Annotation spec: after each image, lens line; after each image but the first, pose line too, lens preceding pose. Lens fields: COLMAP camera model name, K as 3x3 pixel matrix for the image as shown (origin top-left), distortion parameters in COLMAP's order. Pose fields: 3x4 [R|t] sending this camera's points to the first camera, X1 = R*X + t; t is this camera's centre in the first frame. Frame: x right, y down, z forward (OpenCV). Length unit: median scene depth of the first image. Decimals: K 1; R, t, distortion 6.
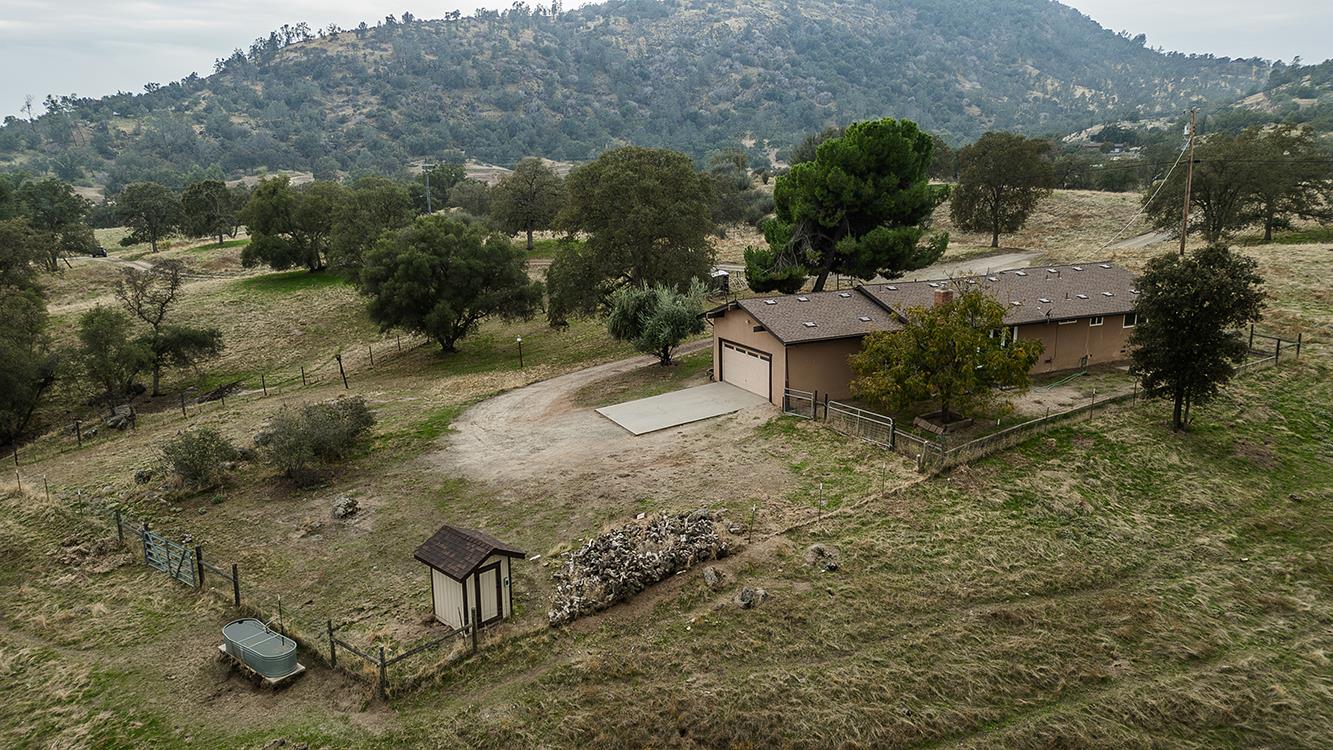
lens RADIAL K [[921.7, 0, 663.5], [0, 921.7, 375.4], [0, 0, 1]] dist [0.077001, -0.045672]
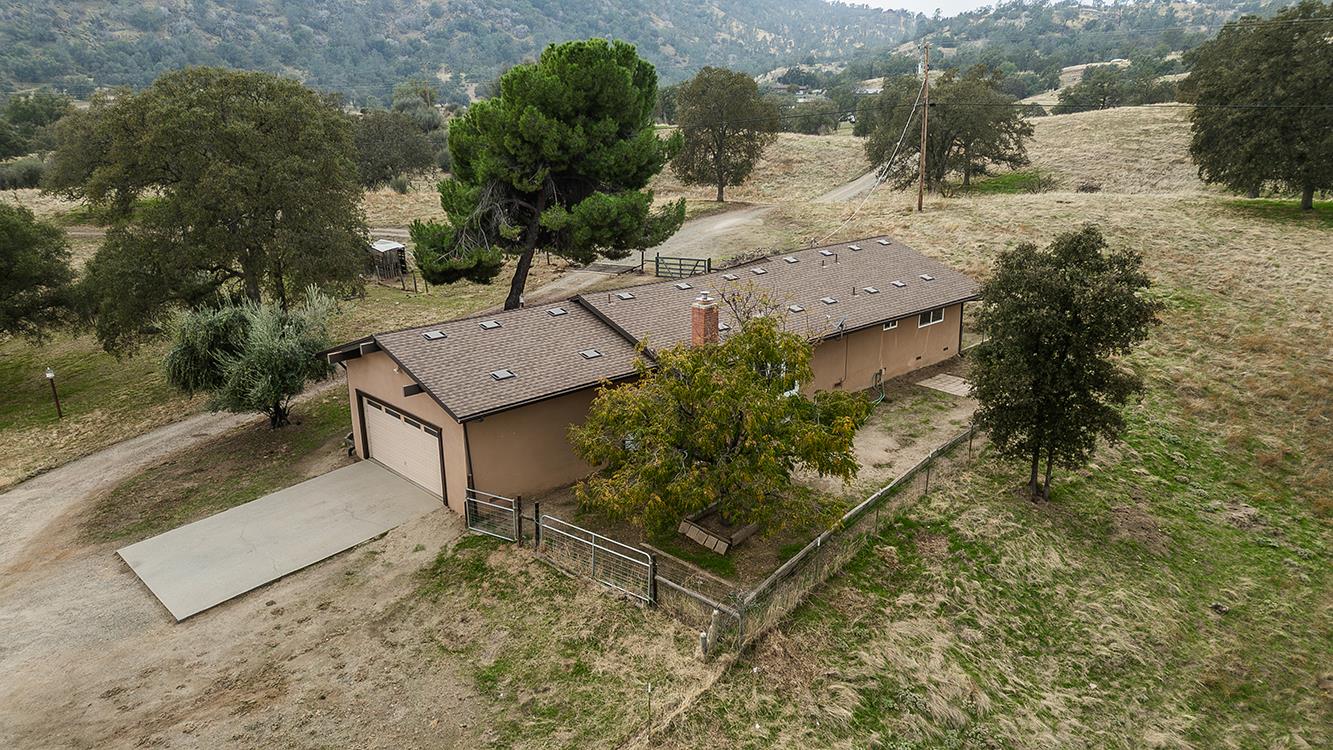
lens RADIAL K [[921.7, 0, 663.5], [0, 921.7, 375.4], [0, 0, 1]] dist [0.077001, -0.045672]
pose [[0.953196, -0.078775, 0.291910, 0.059381], [0.060261, 0.995590, 0.071894, -0.065034], [-0.296286, -0.050938, 0.953740, 0.282721]]
